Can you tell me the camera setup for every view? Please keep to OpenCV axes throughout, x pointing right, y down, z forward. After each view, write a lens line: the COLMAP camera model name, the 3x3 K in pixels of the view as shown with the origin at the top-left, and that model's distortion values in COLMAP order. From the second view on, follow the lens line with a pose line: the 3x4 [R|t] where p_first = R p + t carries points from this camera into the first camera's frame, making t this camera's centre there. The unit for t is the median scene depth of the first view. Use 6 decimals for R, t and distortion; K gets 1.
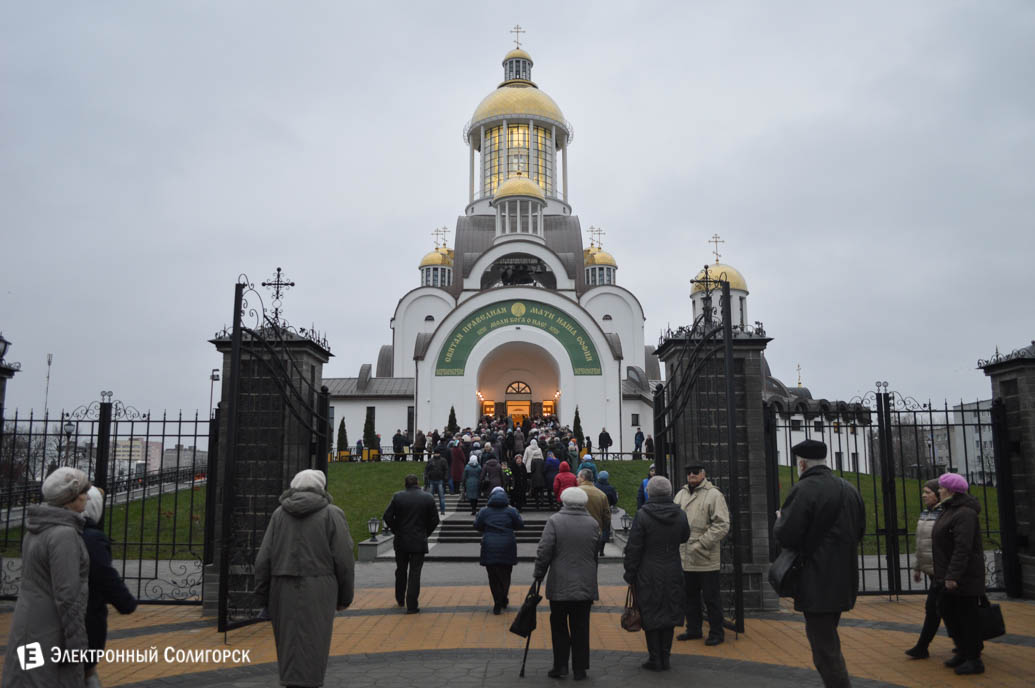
lens RADIAL K [[845.2, 0, 517.5], [0, 845.2, 344.0], [0, 0, 1]] dist [0.002964, -0.002395]
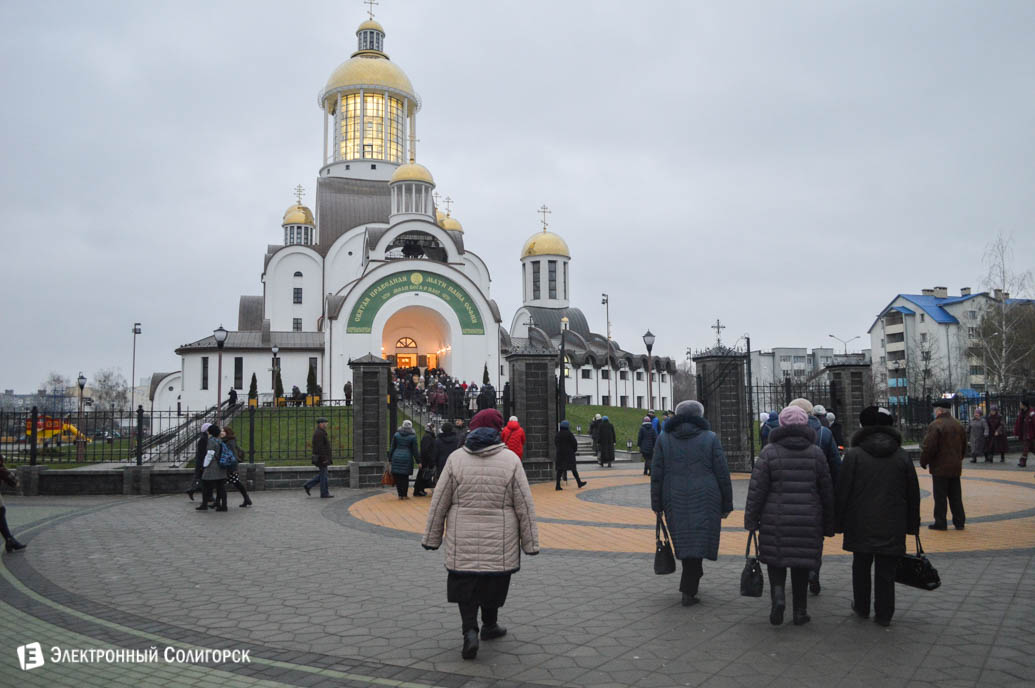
lens RADIAL K [[845.2, 0, 517.5], [0, 845.2, 344.0], [0, 0, 1]] dist [0.002964, -0.002395]
pose [[0.969476, 0.012519, 0.244867, -0.145661], [-0.028263, 0.997744, 0.060890, -0.024222], [-0.243552, -0.065952, 0.967643, -0.188358]]
